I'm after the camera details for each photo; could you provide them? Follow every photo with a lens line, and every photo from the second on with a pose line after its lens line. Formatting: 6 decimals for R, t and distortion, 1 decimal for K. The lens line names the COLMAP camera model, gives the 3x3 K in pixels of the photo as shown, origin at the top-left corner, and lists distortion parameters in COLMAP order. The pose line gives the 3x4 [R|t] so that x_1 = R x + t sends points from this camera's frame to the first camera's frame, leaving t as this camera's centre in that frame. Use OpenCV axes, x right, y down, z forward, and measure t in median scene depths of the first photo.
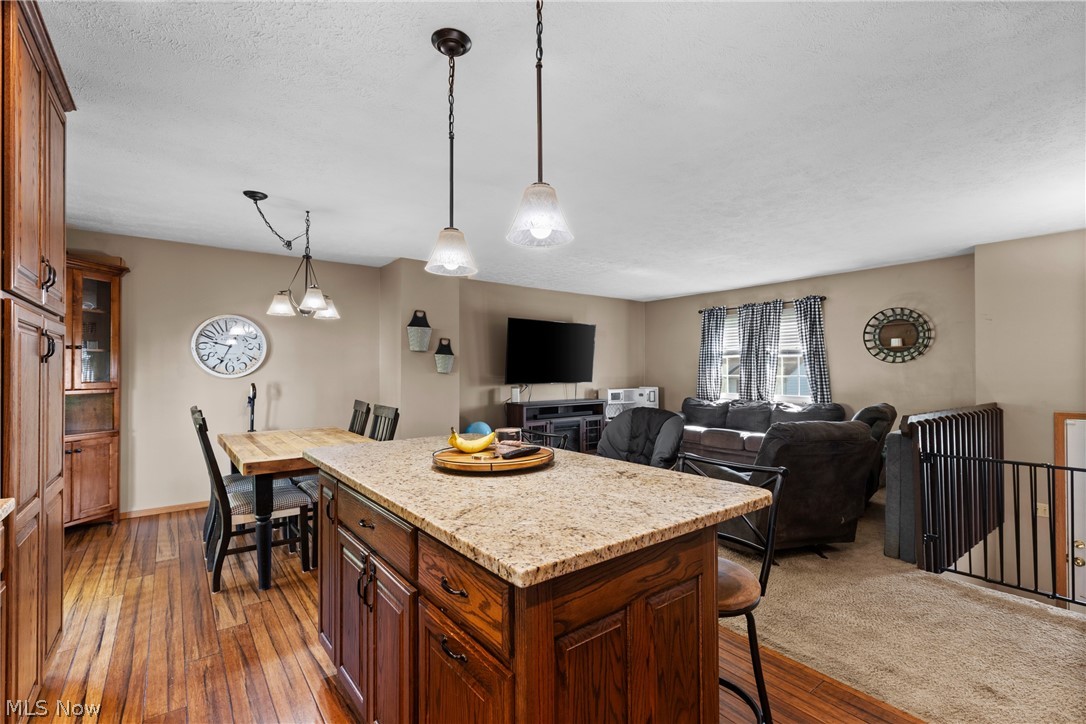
lens RADIAL K [[489.1, 0, 541.1], [0, 489.1, 362.6], [0, 0, 1]] dist [0.008253, 0.000138]
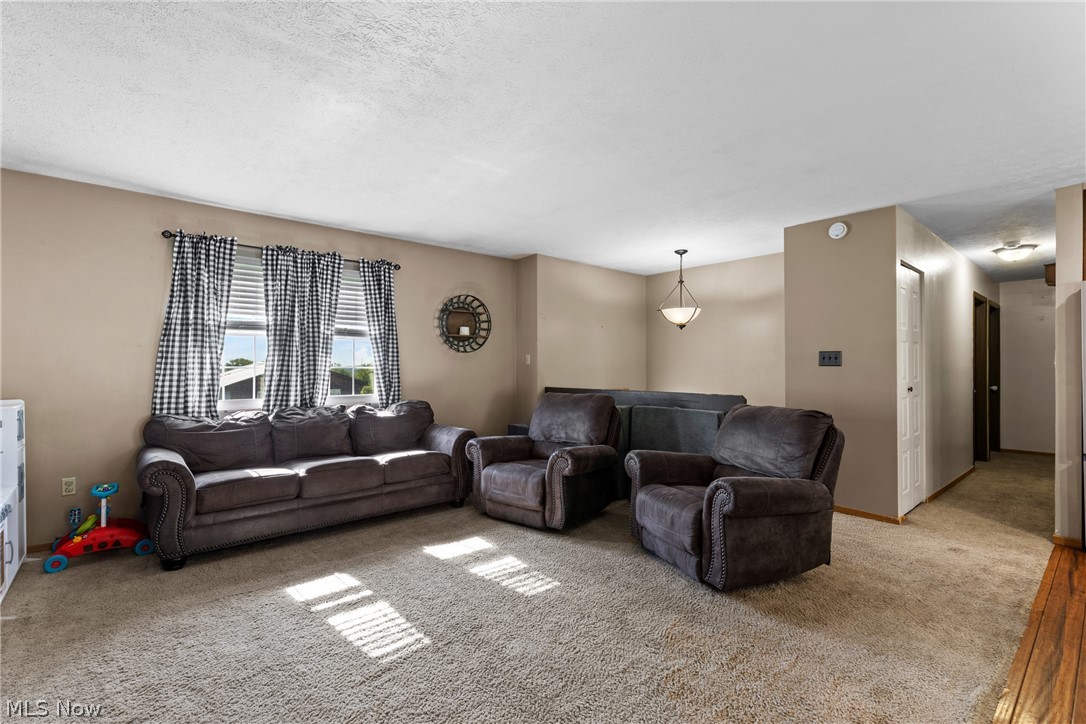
lens RADIAL K [[489.1, 0, 543.4], [0, 489.1, 367.0], [0, 0, 1]] dist [0.008253, 0.000138]
pose [[-0.054567, 0.003739, 0.998503, -0.213951], [-0.013762, 0.999895, -0.004497, 0.027949], [-0.998415, -0.013987, -0.054510, 0.812986]]
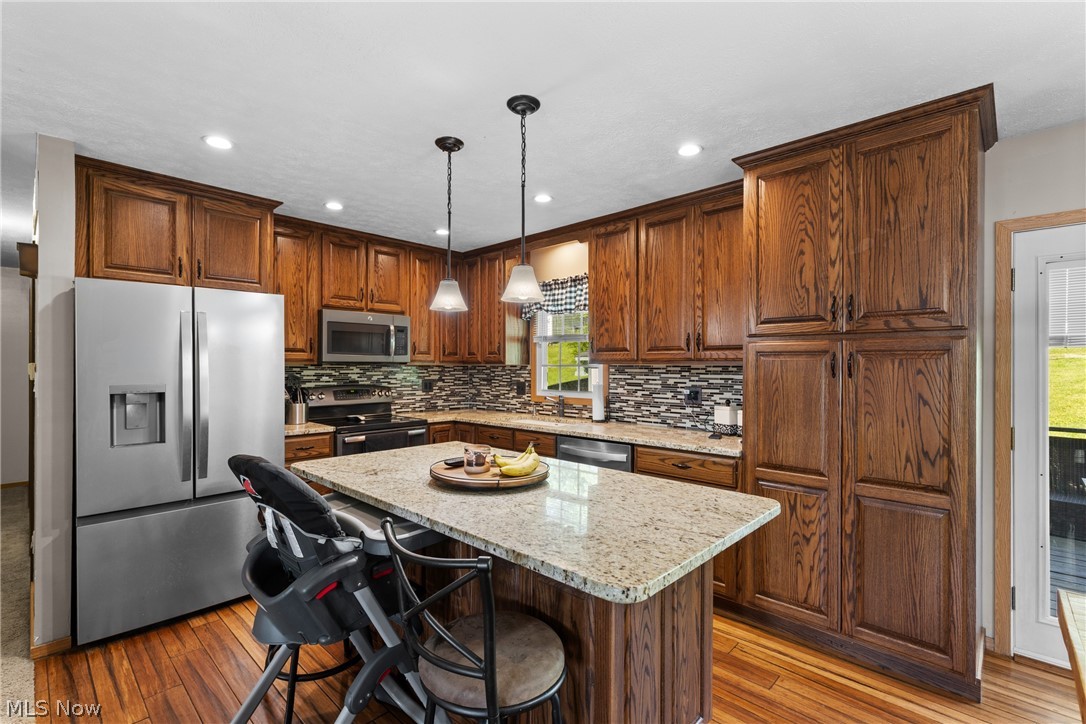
lens RADIAL K [[489.1, 0, 541.2], [0, 489.1, 364.2], [0, 0, 1]] dist [0.008253, 0.000138]
pose [[-0.989166, -0.003508, -0.146761, -0.010687], [-0.001161, 0.999870, -0.016072, -0.002893], [0.146798, -0.015727, -0.989041, 0.633063]]
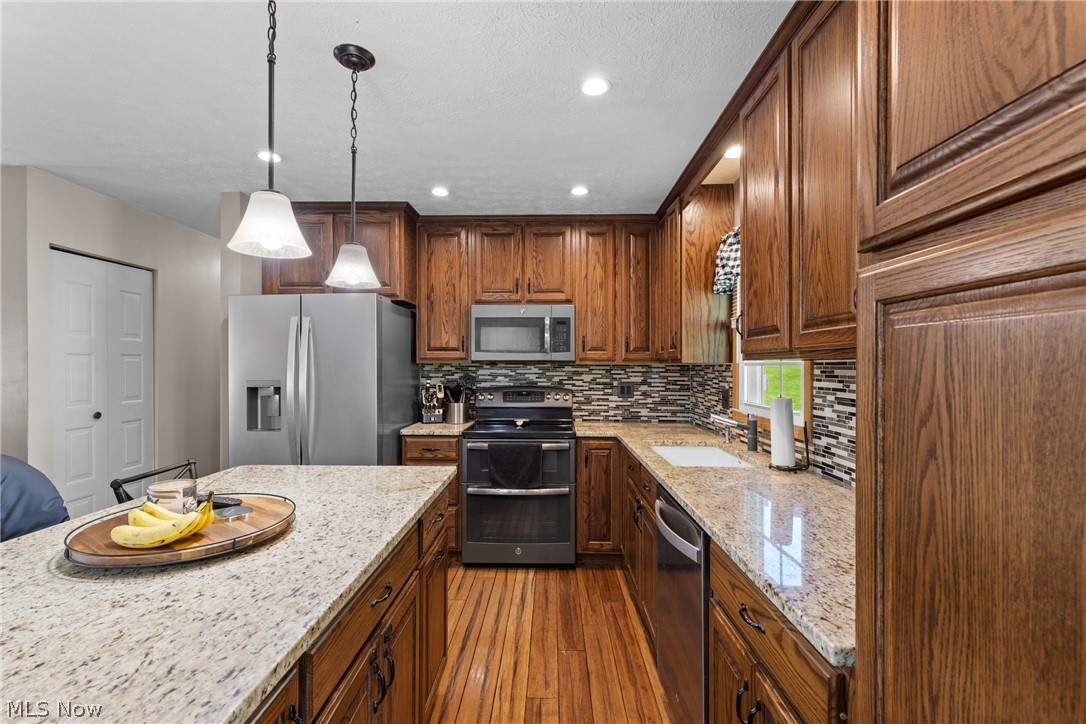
lens RADIAL K [[489.1, 0, 539.7], [0, 489.1, 365.2], [0, 0, 1]] dist [0.008253, 0.000138]
pose [[-0.773683, -0.000631, 0.633573, -0.266988], [-0.010901, 0.999865, -0.012317, -0.003823], [-0.633479, -0.016436, -0.773585, 0.379554]]
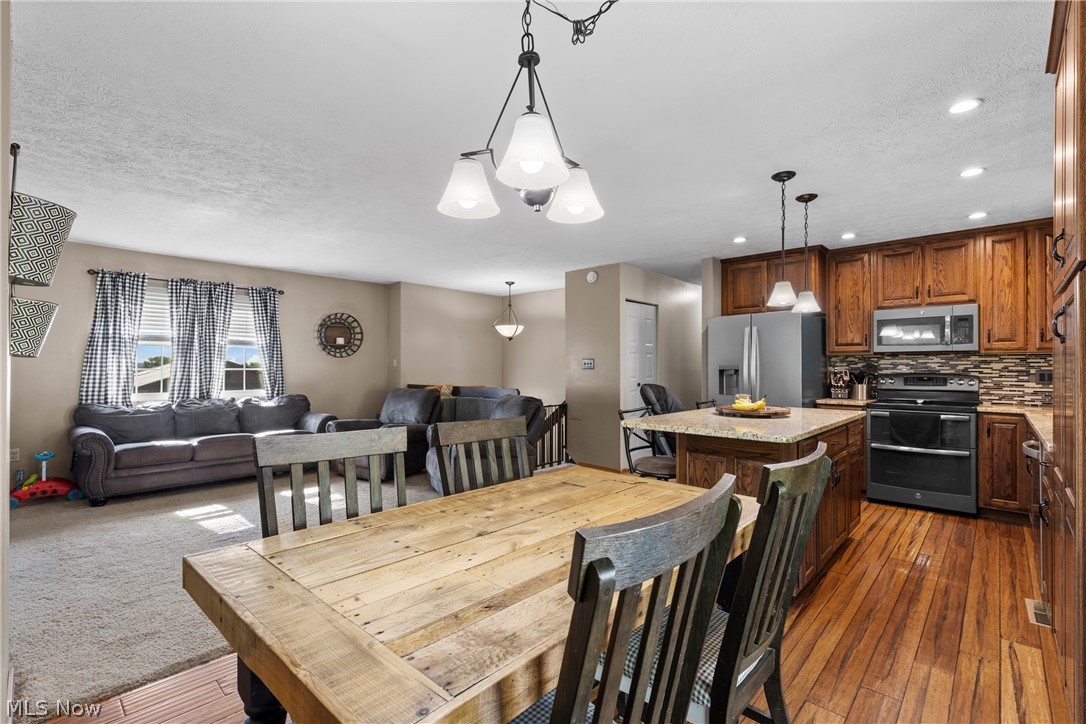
lens RADIAL K [[489.1, 0, 543.5], [0, 489.1, 366.1], [0, 0, 1]] dist [0.008253, 0.000138]
pose [[-0.162345, 0.004543, 0.986724, -0.522933], [-0.016125, 0.999844, -0.007256, 0.020653], [-0.986602, -0.017089, -0.162246, 0.627945]]
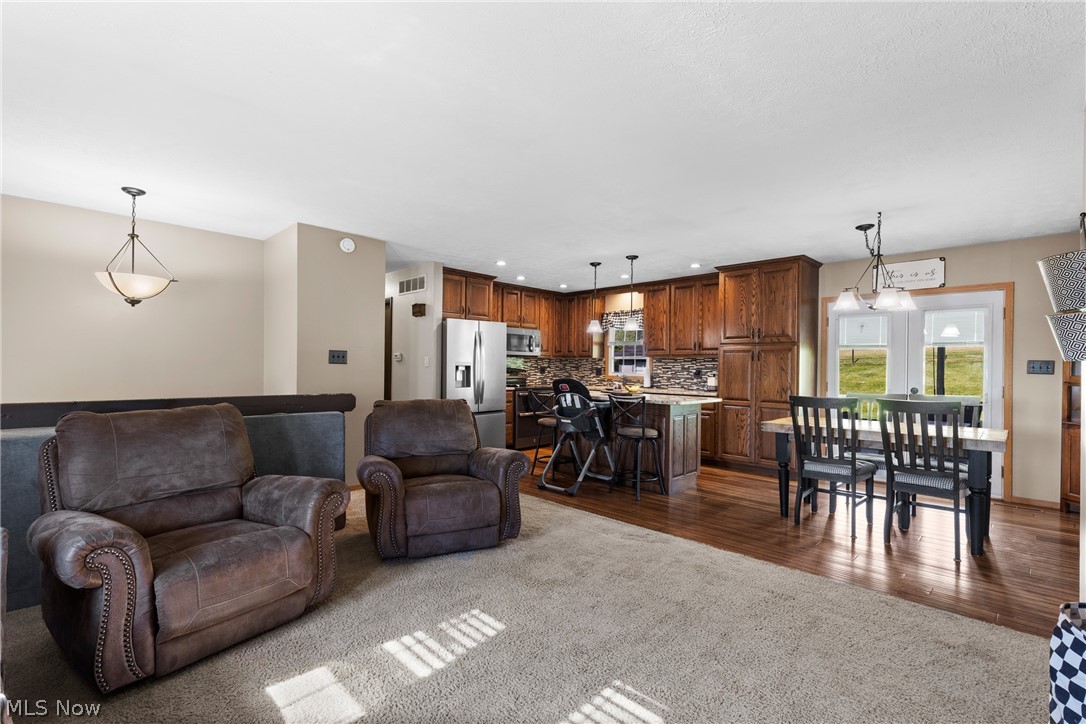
lens RADIAL K [[489.1, 0, 543.3], [0, 489.1, 365.8], [0, 0, 1]] dist [0.008253, 0.000138]
pose [[-0.991930, -0.013046, -0.126113, 0.228604], [-0.011049, 0.999802, -0.016519, 0.030356], [0.126303, -0.014993, -0.991878, 1.175704]]
